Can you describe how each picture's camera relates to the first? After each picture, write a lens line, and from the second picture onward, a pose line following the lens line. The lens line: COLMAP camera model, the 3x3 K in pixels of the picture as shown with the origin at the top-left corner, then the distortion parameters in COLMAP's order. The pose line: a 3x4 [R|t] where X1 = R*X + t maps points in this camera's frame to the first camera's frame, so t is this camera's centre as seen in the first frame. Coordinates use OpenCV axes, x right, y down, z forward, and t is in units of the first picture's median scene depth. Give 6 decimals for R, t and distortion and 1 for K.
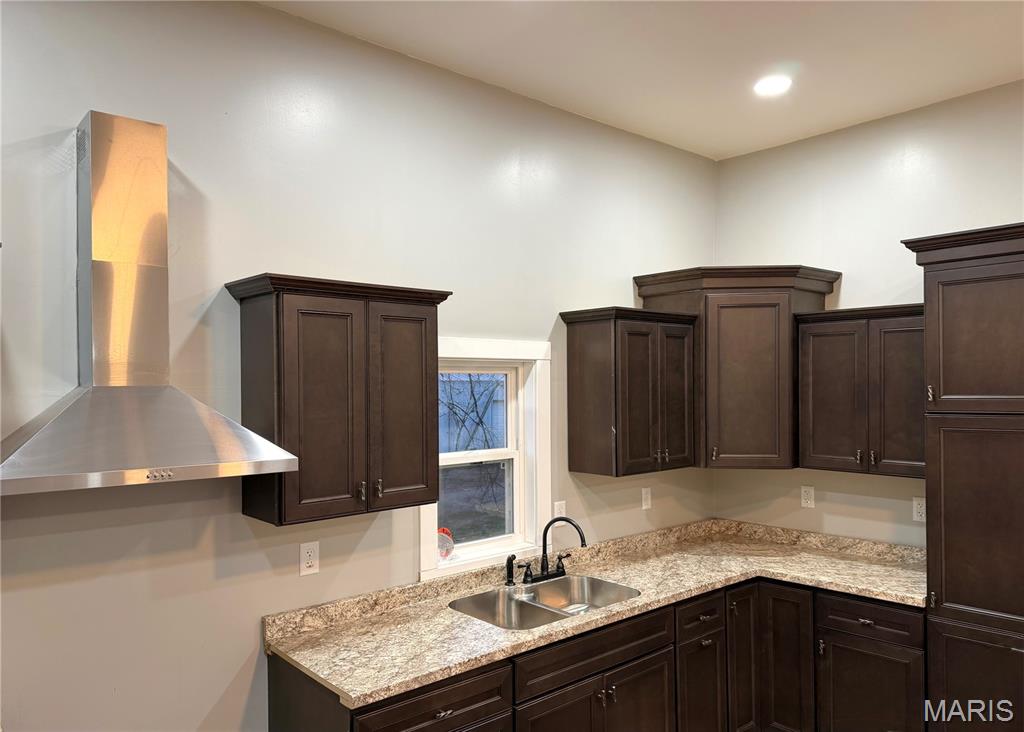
lens RADIAL K [[739.5, 0, 505.2], [0, 739.5, 384.0], [0, 0, 1]] dist [0.074453, -0.028894]
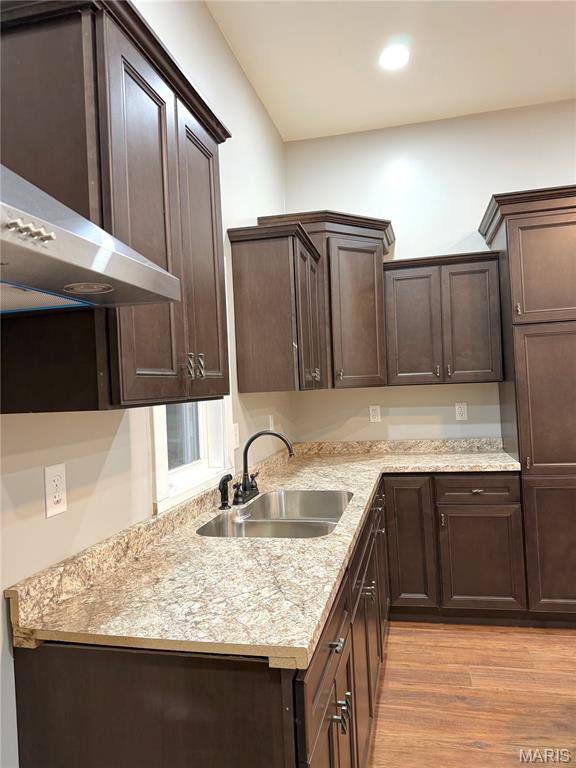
lens RADIAL K [[551.8, 0, 281.0], [0, 551.8, 381.2], [0, 0, 1]] dist [0.065339, -0.021838]
pose [[0.812750, -0.018348, 0.582324, -0.367136], [0.034597, 0.999260, -0.016803, 0.145025], [-0.581585, 0.033803, 0.812783, 0.456475]]
